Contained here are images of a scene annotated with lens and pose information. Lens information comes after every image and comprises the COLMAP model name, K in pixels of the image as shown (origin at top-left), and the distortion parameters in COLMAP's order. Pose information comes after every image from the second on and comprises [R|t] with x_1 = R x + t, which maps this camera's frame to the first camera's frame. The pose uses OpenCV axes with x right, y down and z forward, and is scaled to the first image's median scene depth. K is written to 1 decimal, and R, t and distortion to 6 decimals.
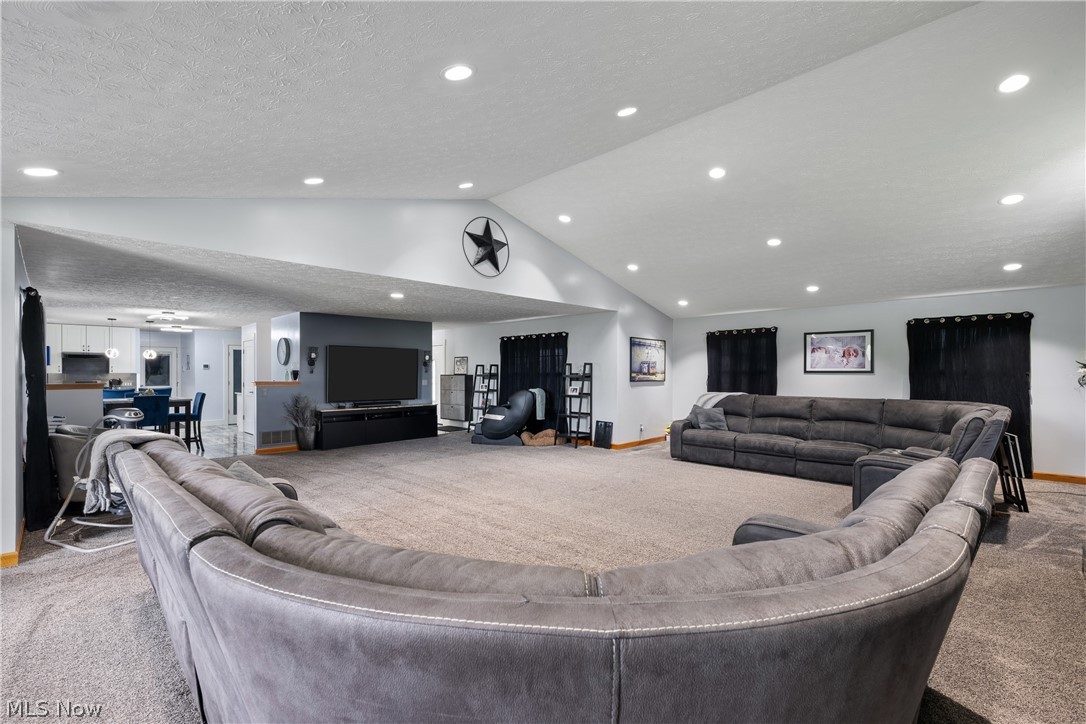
lens RADIAL K [[480.9, 0, 551.3], [0, 480.9, 374.6], [0, 0, 1]] dist [0.000479, -0.000456]
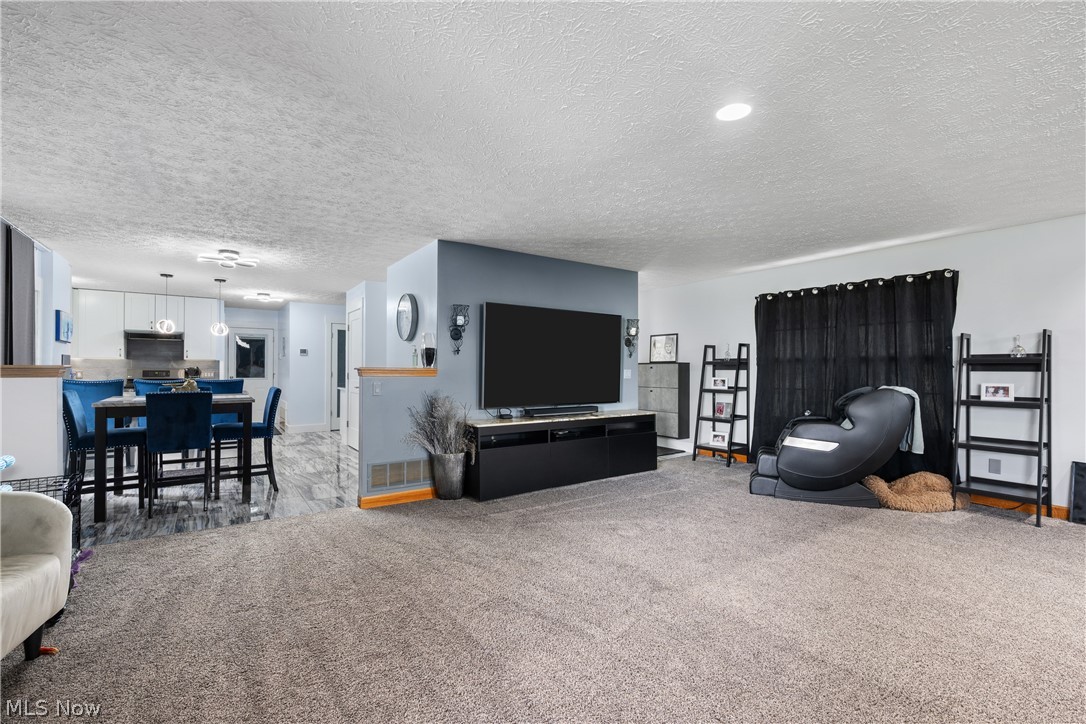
lens RADIAL K [[480.9, 0, 545.8], [0, 480.9, 365.7], [0, 0, 1]] dist [0.000479, -0.000456]
pose [[0.980868, 0.002405, -0.194661, -0.285169], [-0.004979, 0.999907, -0.012736, 0.016352], [0.194612, 0.013461, 0.980788, 0.473876]]
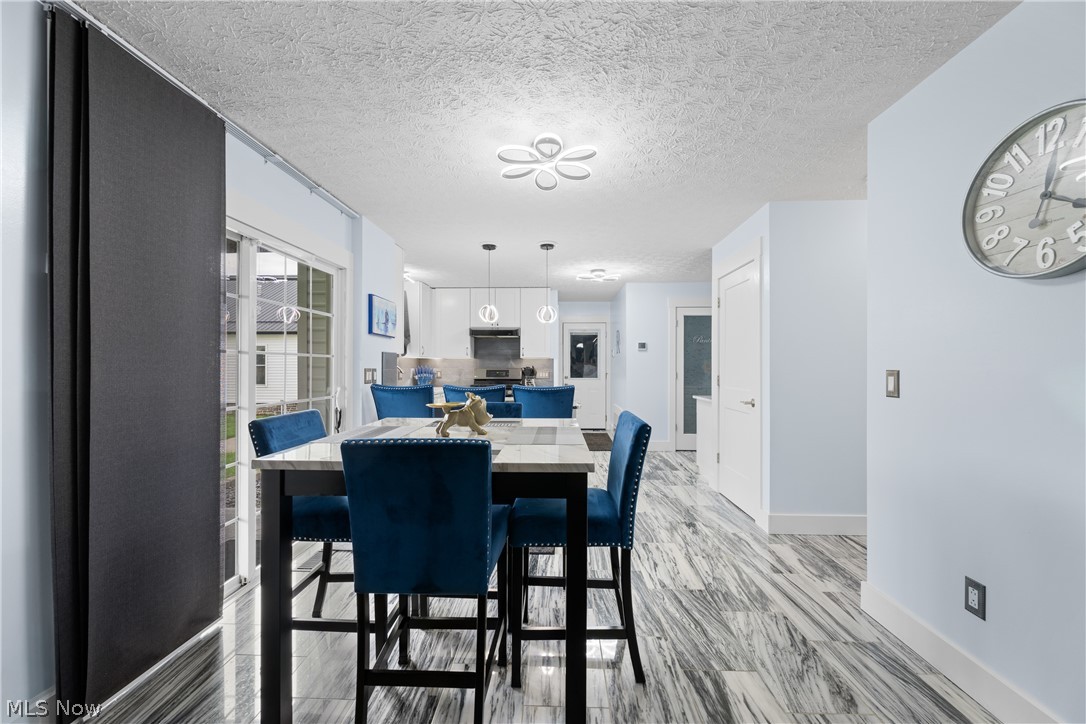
lens RADIAL K [[425.0, 0, 543.3], [0, 425.0, 364.2], [0, 0, 1]] dist [-0.001013, -0.000153]
pose [[0.666167, -0.001991, -0.745800, -0.567158], [-0.005707, 0.999954, -0.007767, 0.012340], [0.745781, 0.009430, 0.666124, 0.778887]]
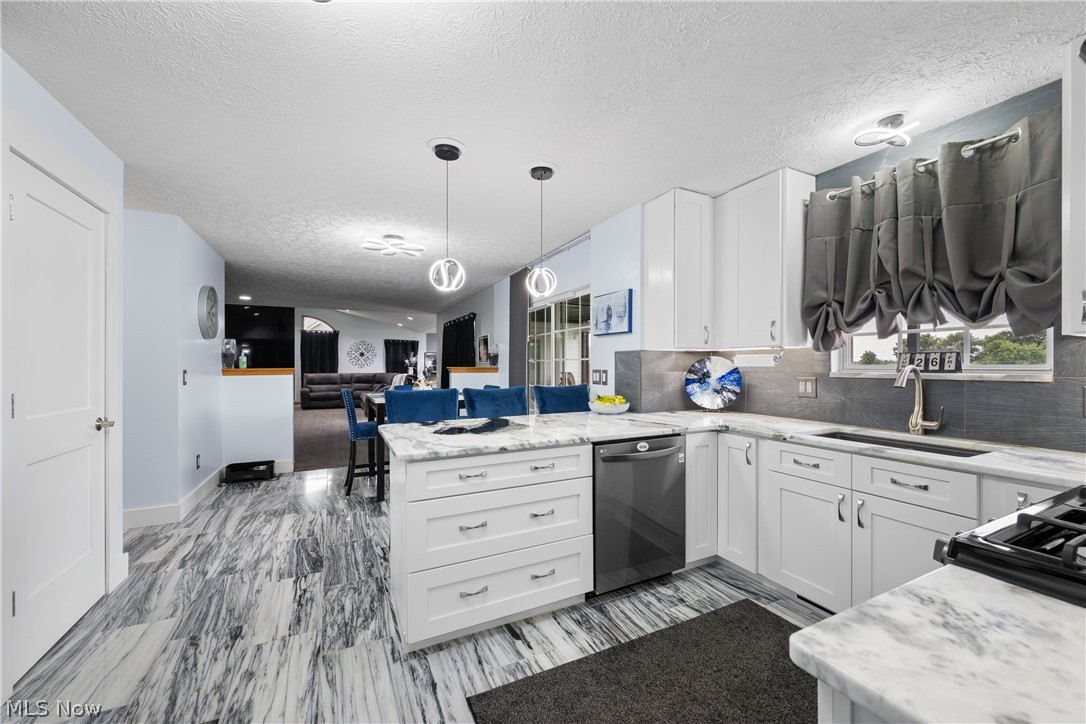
lens RADIAL K [[425.0, 0, 545.6], [0, 425.0, 362.3], [0, 0, 1]] dist [-0.001013, -0.000153]
pose [[-0.942743, 0.005125, 0.333481, -1.053595], [0.004569, 0.999987, -0.002451, 0.007933], [-0.333489, -0.000787, -0.942754, 1.315677]]
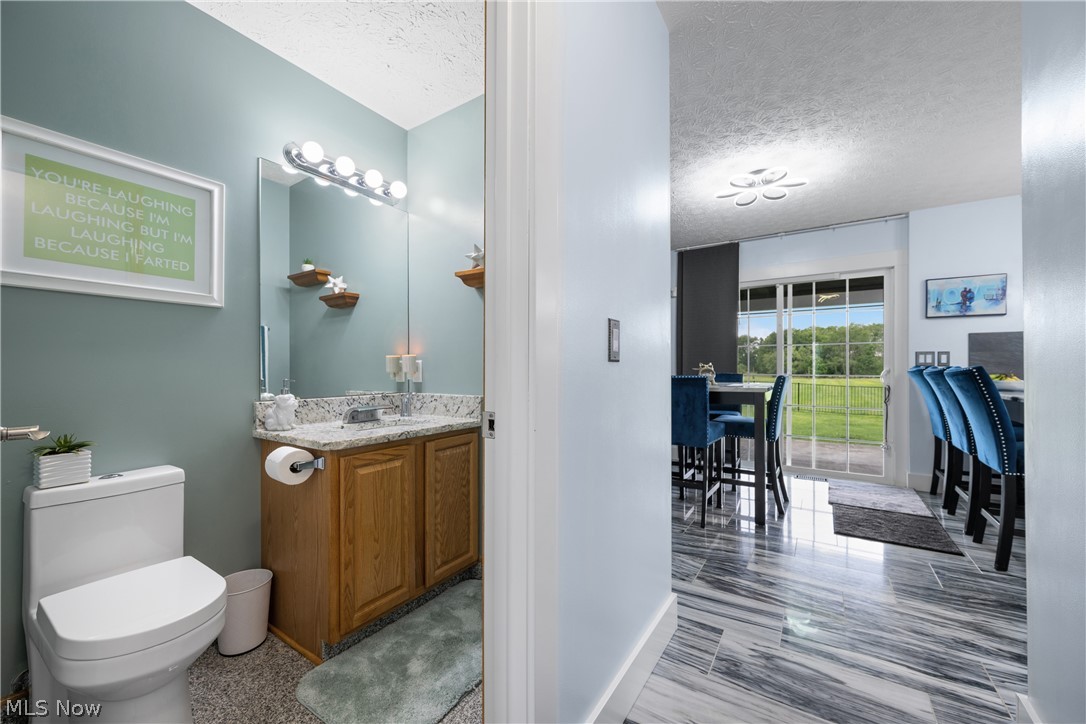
lens RADIAL K [[425.0, 0, 544.3], [0, 425.0, 362.1], [0, 0, 1]] dist [-0.001013, -0.000153]
pose [[-0.982113, -0.002815, -0.188270, -0.530441], [-0.001835, 0.999984, -0.005379, 0.027043], [0.188282, -0.004938, -0.982103, 1.248908]]
